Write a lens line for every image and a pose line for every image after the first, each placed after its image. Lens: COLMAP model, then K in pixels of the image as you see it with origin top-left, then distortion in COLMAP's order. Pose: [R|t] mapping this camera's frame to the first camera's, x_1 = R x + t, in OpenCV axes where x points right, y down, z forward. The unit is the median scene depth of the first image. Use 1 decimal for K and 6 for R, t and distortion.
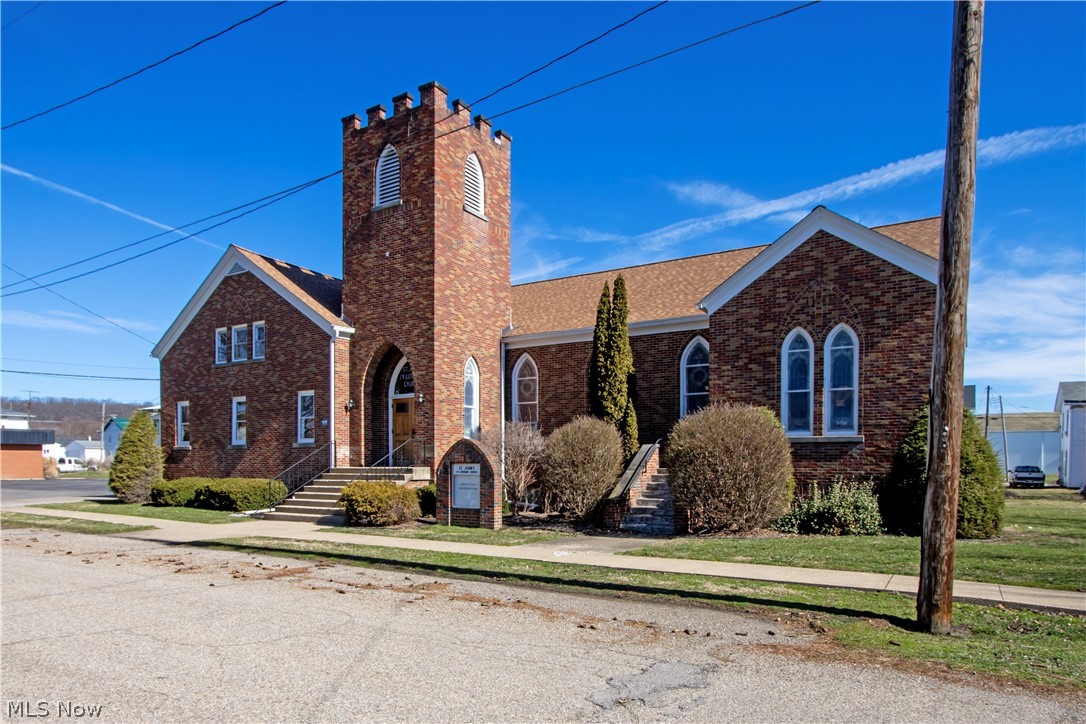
lens RADIAL K [[523.1, 0, 543.4], [0, 523.1, 470.8], [0, 0, 1]] dist [-0.002560, 0.000110]
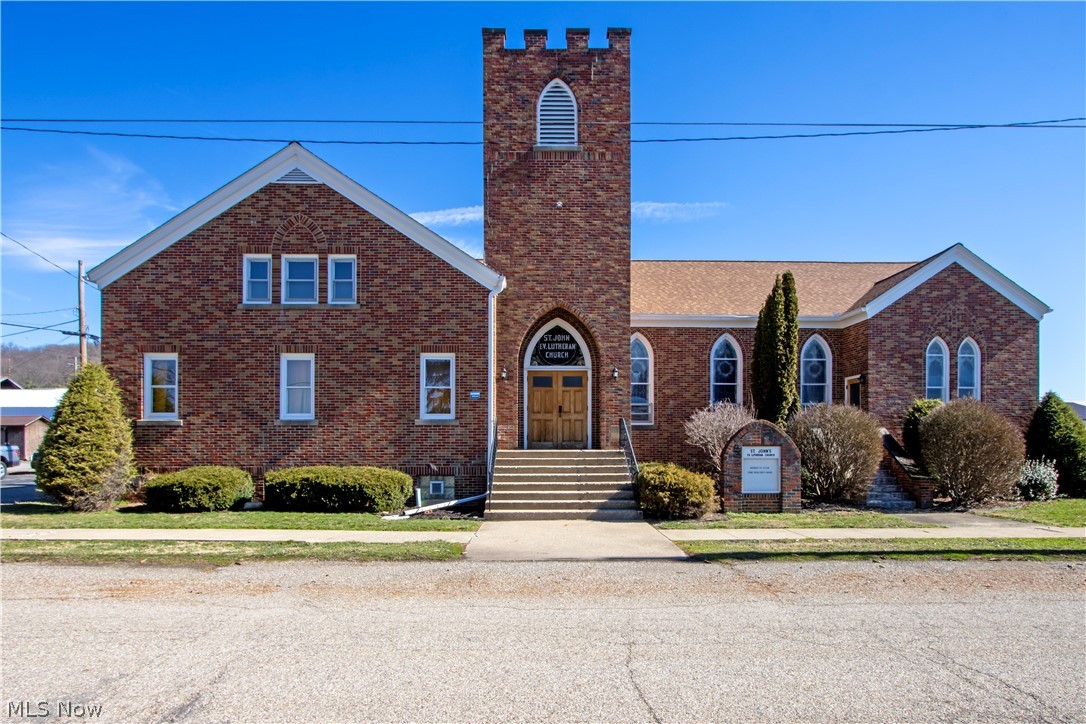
lens RADIAL K [[497.4, 0, 542.9], [0, 497.4, 444.7], [0, 0, 1]] dist [-0.004956, 0.000357]
pose [[0.896548, -0.000353, 0.442947, -0.679503], [0.006428, 0.999905, -0.012214, -0.005945], [-0.442901, 0.013798, 0.896465, 0.277345]]
